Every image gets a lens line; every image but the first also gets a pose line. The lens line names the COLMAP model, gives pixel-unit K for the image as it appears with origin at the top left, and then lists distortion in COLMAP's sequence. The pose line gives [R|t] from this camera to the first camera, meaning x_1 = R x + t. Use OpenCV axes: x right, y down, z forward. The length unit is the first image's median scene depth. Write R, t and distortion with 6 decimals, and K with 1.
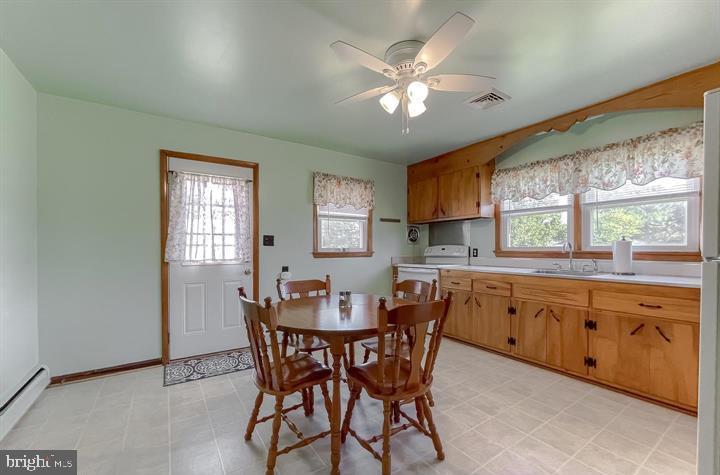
lens RADIAL K [[301.5, 0, 359.3], [0, 301.5, 251.0], [0, 0, 1]] dist [-0.000308, -0.000034]
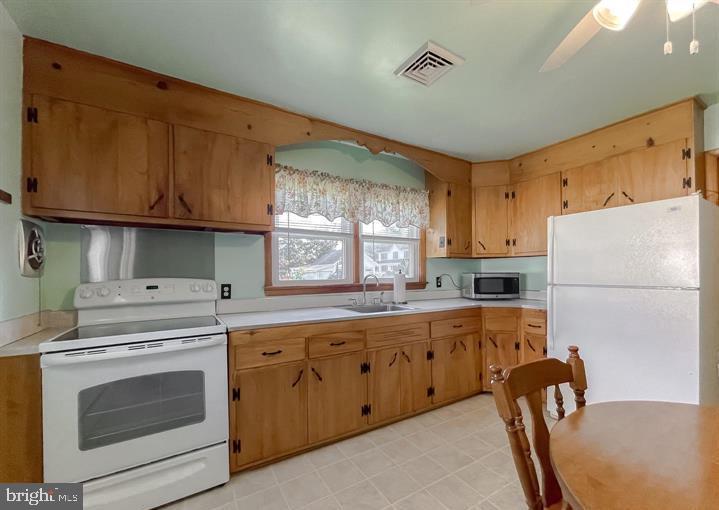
lens RADIAL K [[300.9, 0, 360.5], [0, 300.9, 272.1], [0, 0, 1]] dist [-0.000222, -0.000247]
pose [[0.040302, 0.005005, 0.999175, -0.208190], [0.014882, 0.999874, -0.005609, -0.029378], [-0.999077, 0.015095, 0.040222, 0.891173]]
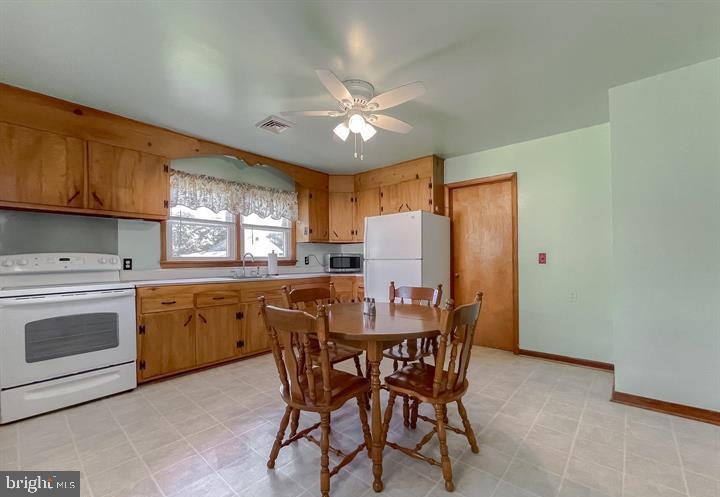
lens RADIAL K [[307.4, 0, 358.1], [0, 307.4, 260.1], [0, 0, 1]] dist [-0.000356, 0.000481]
pose [[-0.251193, 0.003910, 0.967929, -0.604196], [0.014951, 0.999888, -0.000159, 0.005054], [-0.967821, 0.014432, -0.251224, 0.787389]]
